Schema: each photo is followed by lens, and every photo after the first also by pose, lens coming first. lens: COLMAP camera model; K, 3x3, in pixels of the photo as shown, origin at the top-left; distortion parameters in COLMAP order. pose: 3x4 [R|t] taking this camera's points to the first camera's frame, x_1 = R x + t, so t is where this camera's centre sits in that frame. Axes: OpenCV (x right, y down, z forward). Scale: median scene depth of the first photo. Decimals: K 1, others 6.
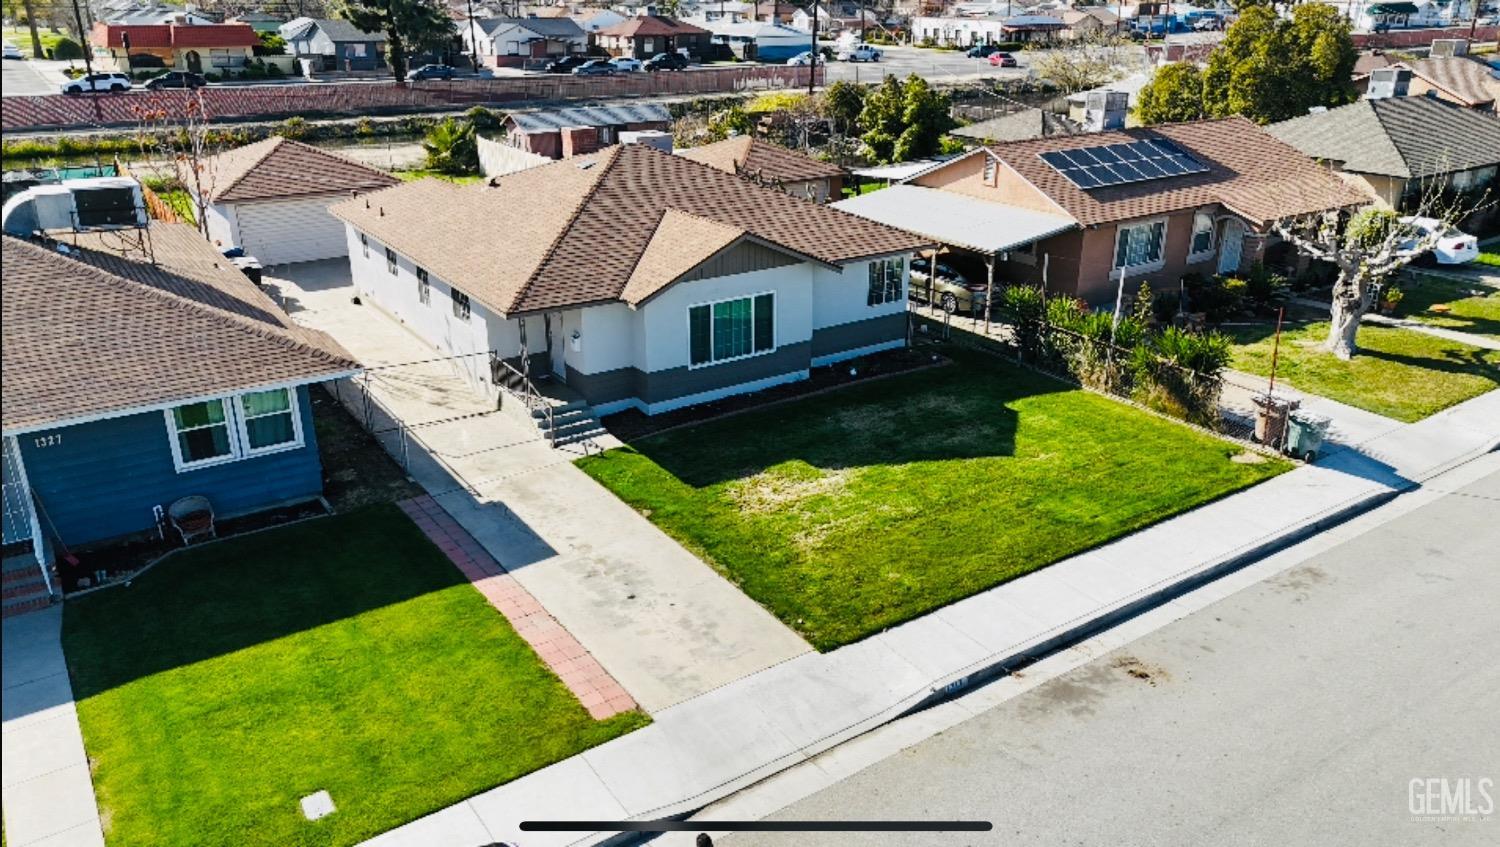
lens RADIAL K [[1106.4, 0, 763.0], [0, 1106.4, 429.1], [0, 0, 1]] dist [0.039140, -0.022353]
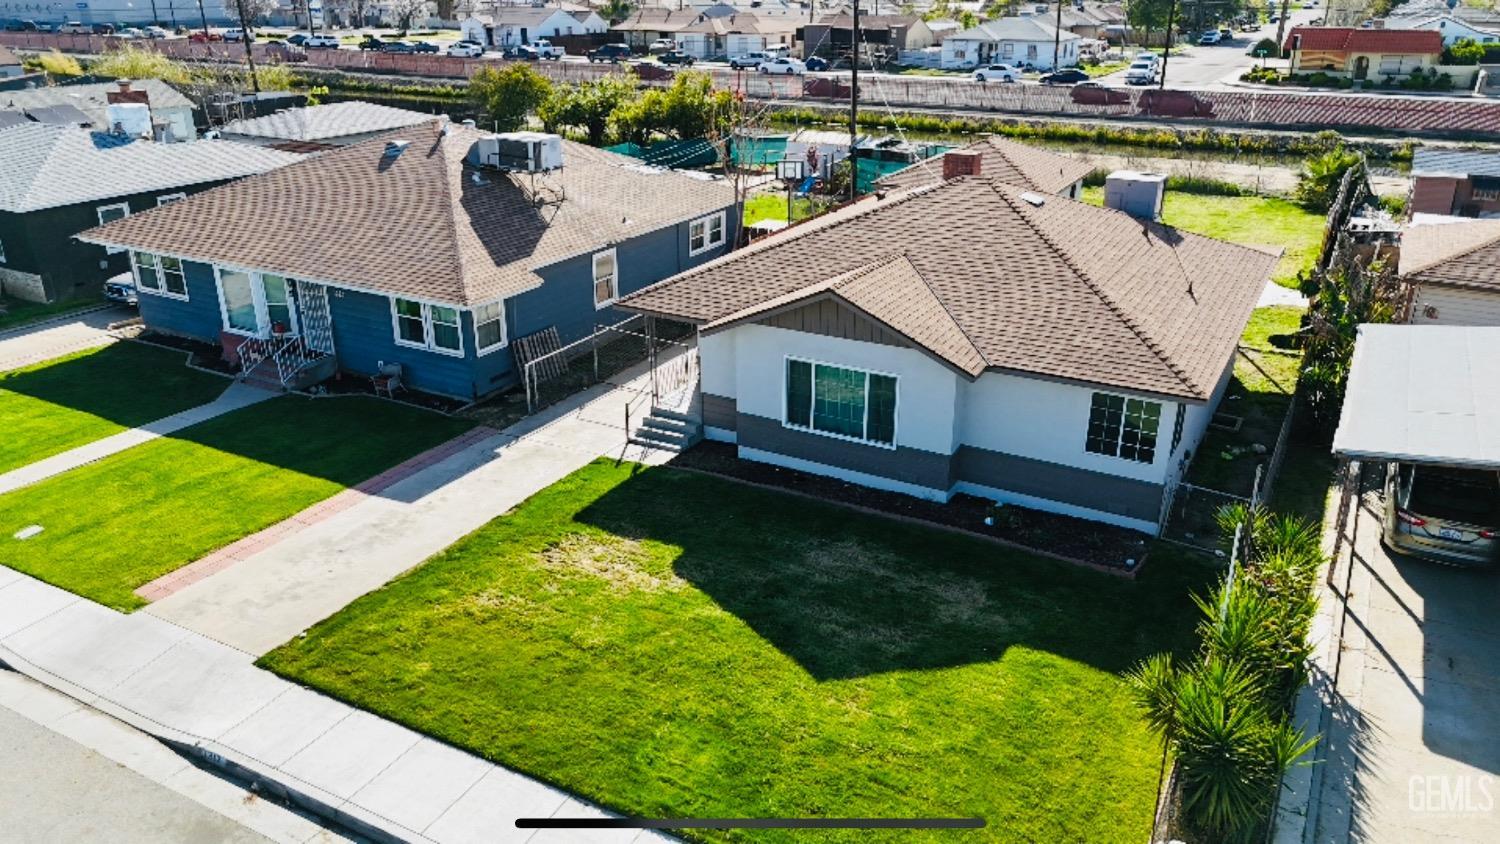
lens RADIAL K [[1106.4, 0, 752.8], [0, 1106.4, 418.1], [0, 0, 1]] dist [0.039140, -0.022353]
pose [[0.445489, 0.326041, -0.833808, 0.681249], [-0.334367, 0.924531, 0.182869, -0.222211], [0.830504, 0.197332, 0.520886, 0.547833]]
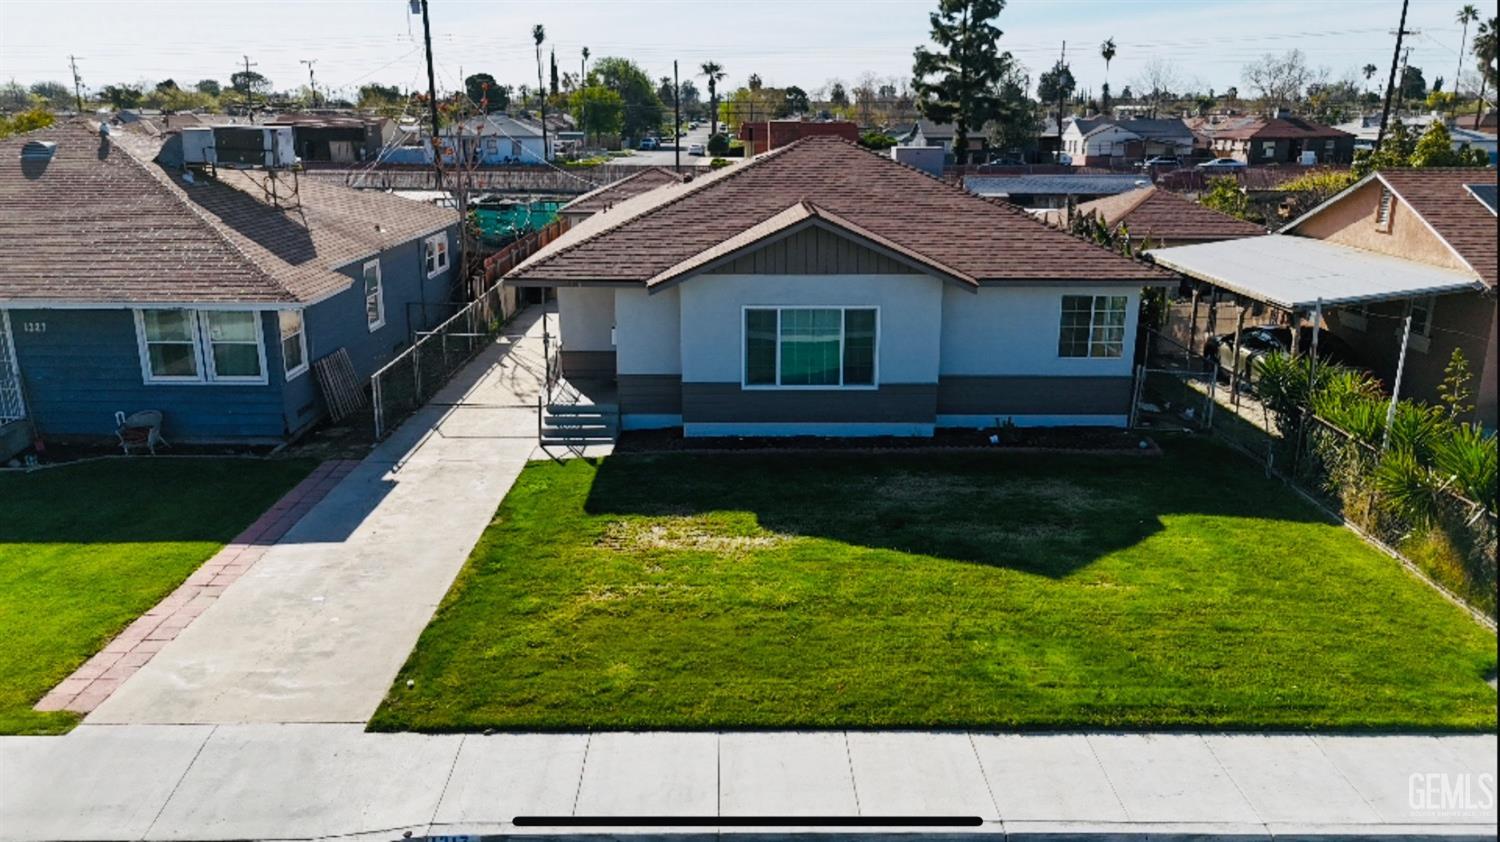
lens RADIAL K [[1106.4, 0, 751.8], [0, 1106.4, 417.5], [0, 0, 1]] dist [0.039140, -0.022353]
pose [[0.827688, 0.147032, -0.541586, 0.383522], [-0.209559, 0.976235, -0.055230, 0.008013], [0.520594, 0.159208, 0.838829, 0.366095]]
